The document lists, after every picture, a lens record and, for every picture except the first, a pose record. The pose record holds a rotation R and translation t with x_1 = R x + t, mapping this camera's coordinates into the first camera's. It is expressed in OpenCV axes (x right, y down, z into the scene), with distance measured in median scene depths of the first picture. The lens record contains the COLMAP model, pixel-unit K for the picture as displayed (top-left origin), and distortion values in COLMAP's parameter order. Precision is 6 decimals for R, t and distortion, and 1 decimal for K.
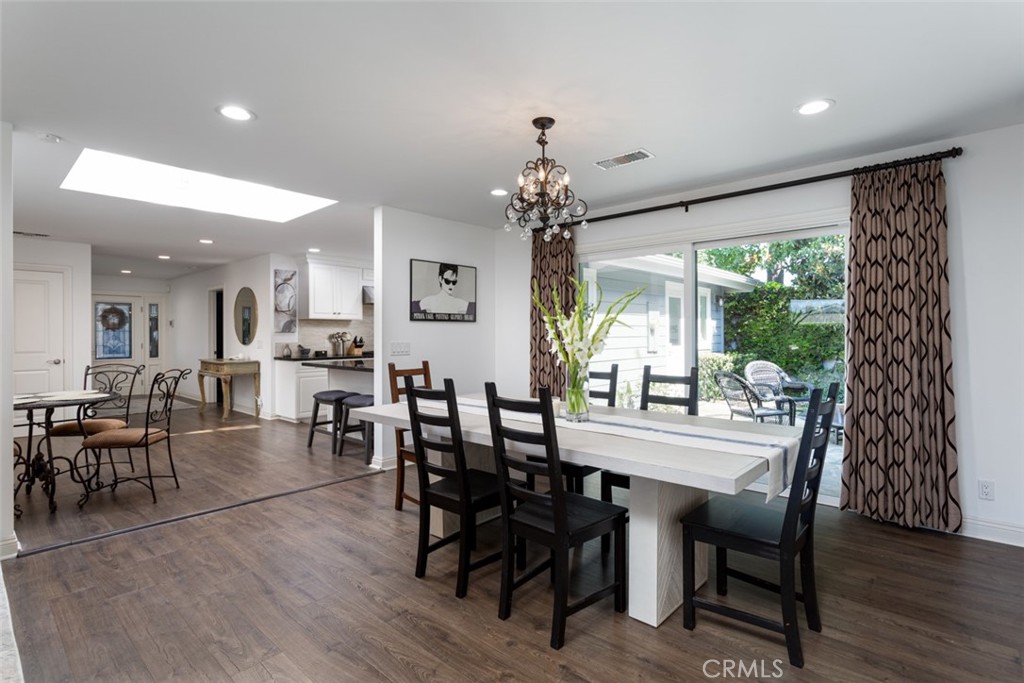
lens RADIAL K [[507.8, 0, 506.1], [0, 507.8, 336.5], [0, 0, 1]] dist [-0.000779, 0.000907]
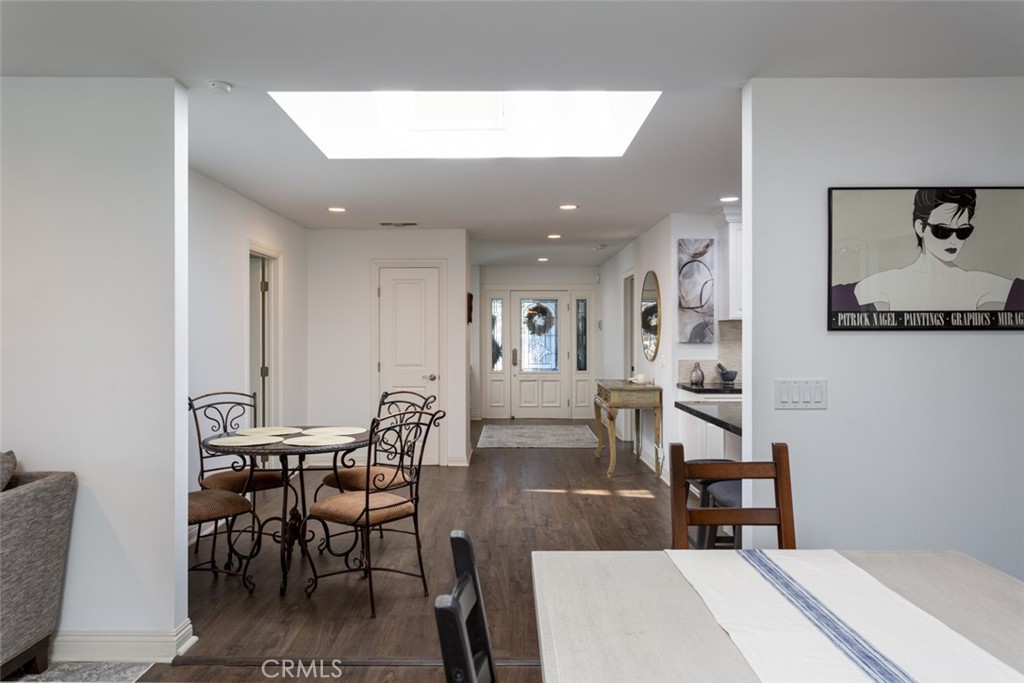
lens RADIAL K [[740.0, 0, 510.5], [0, 740.0, 335.6], [0, 0, 1]] dist [0.004070, -0.000082]
pose [[0.672111, 0.005149, -0.740432, 0.090641], [-0.003631, 0.999987, 0.003658, -0.026609], [0.740441, 0.000230, 0.672121, 0.350391]]
